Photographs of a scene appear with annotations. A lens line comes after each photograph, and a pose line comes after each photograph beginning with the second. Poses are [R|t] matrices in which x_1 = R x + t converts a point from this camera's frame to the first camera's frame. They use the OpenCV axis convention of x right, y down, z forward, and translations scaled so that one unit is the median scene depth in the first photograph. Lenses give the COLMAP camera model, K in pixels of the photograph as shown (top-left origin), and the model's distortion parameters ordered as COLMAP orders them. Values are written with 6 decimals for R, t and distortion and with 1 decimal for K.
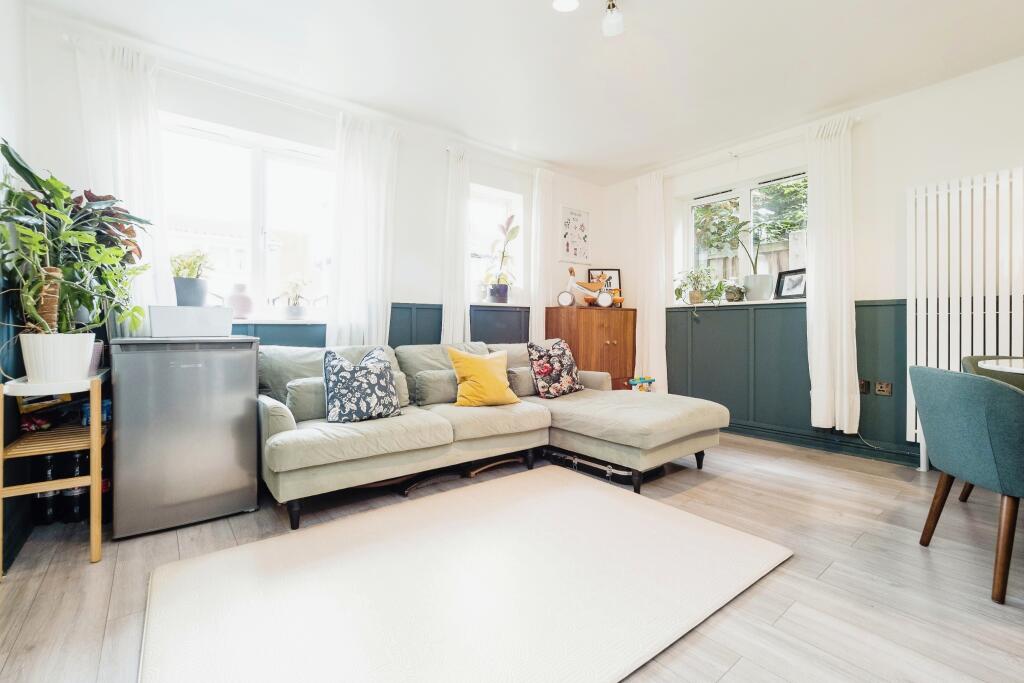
lens RADIAL K [[445.3, 0, 522.3], [0, 445.3, 330.5], [0, 0, 1]] dist [-0.002116, -0.000256]
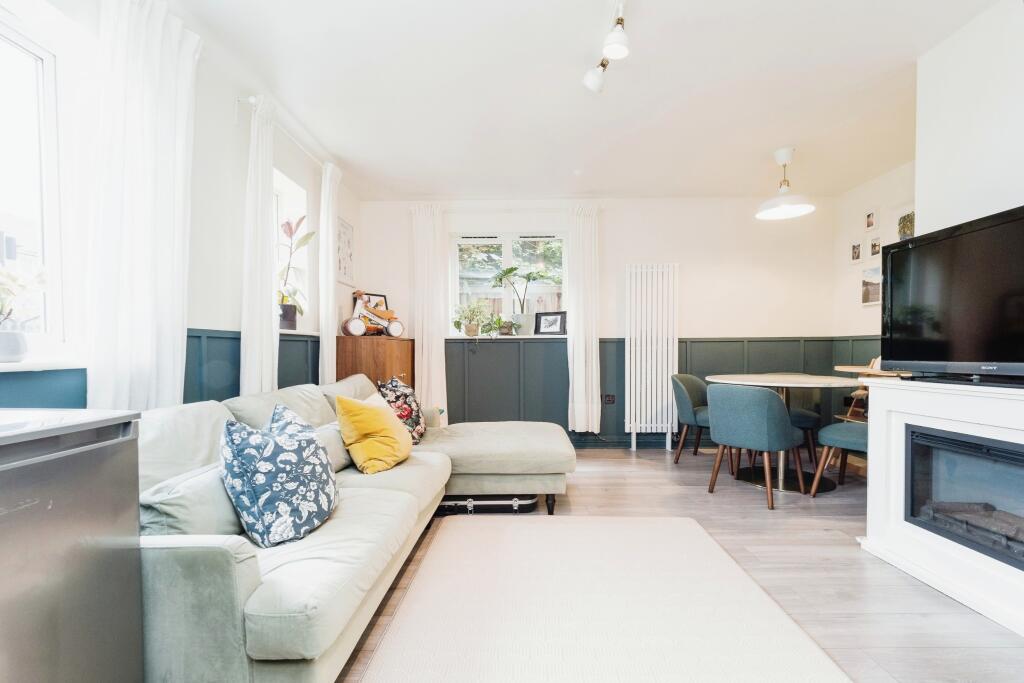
lens RADIAL K [[445.5, 0, 511.6], [0, 445.5, 365.5], [0, 0, 1]] dist [-0.001984, -0.000318]
pose [[0.645321, -0.030519, 0.763302, -0.496156], [0.009910, 0.999452, 0.031583, -0.028614], [-0.763847, -0.012817, 0.645270, 0.301321]]
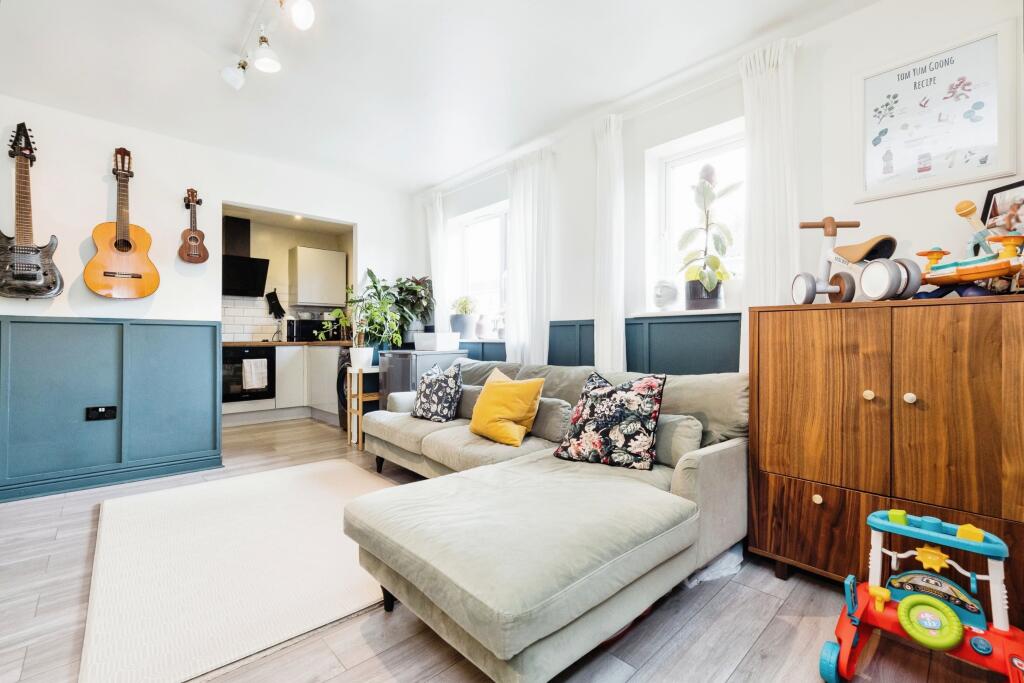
lens RADIAL K [[440.0, 0, 513.9], [0, 440.0, 339.3], [0, 0, 1]] dist [-0.000616, -0.000272]
pose [[0.067881, 0.002839, -0.997689, 0.721852], [-0.005921, 0.999979, 0.002442, -0.026227], [0.997676, 0.005742, 0.067896, 0.895970]]
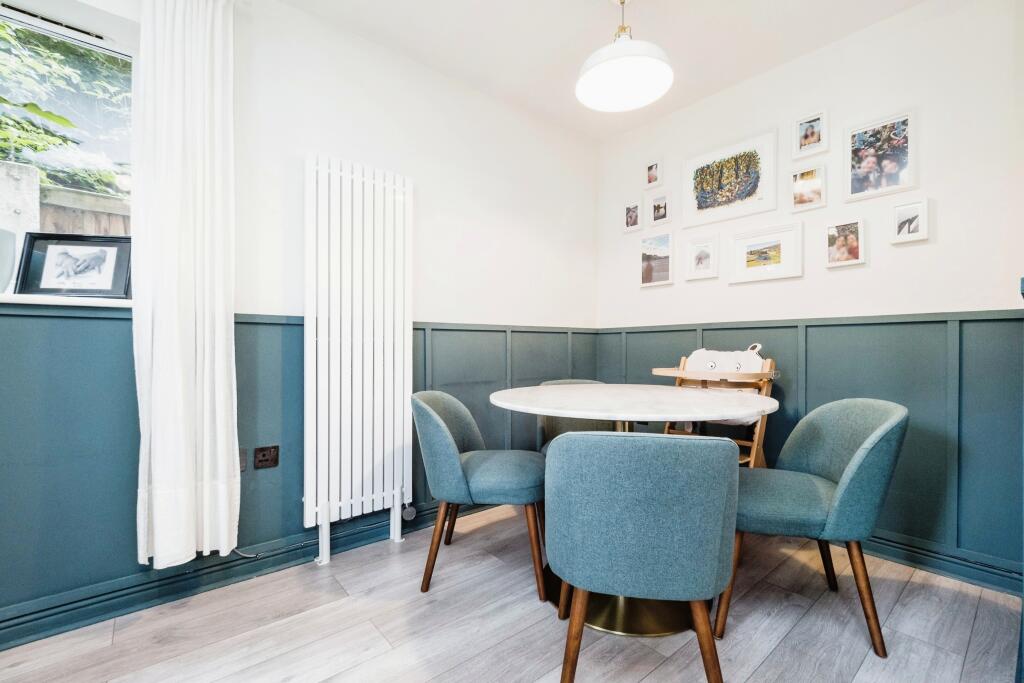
lens RADIAL K [[447.2, 0, 517.8], [0, 447.2, 346.0], [0, 0, 1]] dist [-0.002089, -0.000452]
pose [[-0.013561, 0.009703, 0.999861, 0.169856], [0.009077, 0.999913, -0.009581, -0.015776], [-0.999867, 0.008946, -0.013648, 0.639285]]
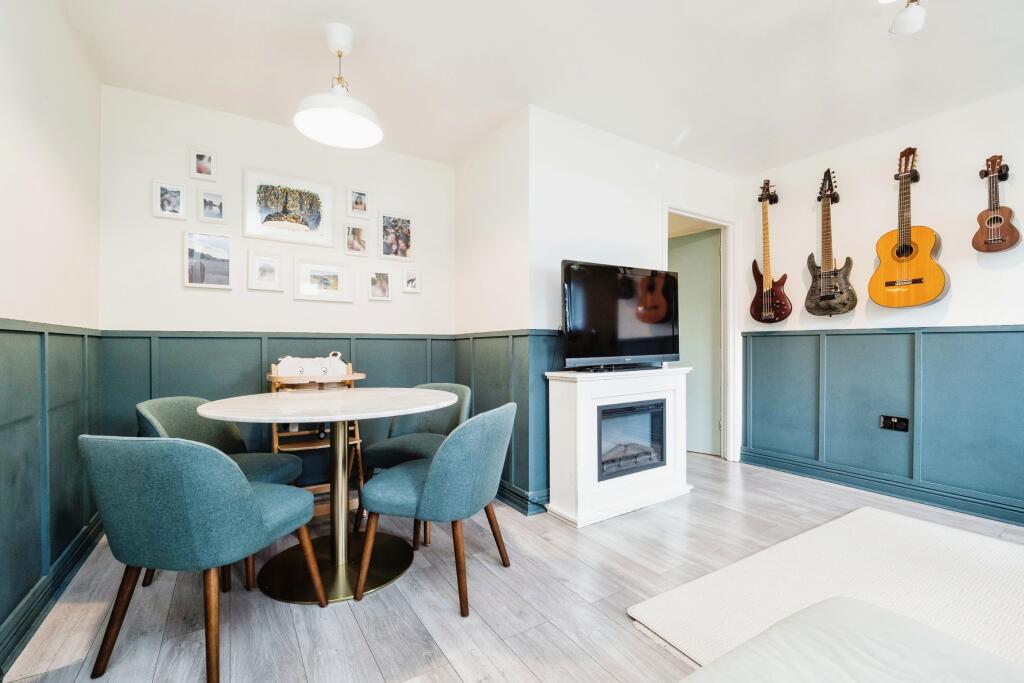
lens RADIAL K [[447.2, 0, 517.8], [0, 447.2, 346.0], [0, 0, 1]] dist [-0.002089, -0.000452]
pose [[-0.993669, 0.006445, 0.112164, 0.408008], [0.007154, 0.999957, 0.005916, -0.037168], [-0.112121, 0.006681, -0.993672, 1.121751]]
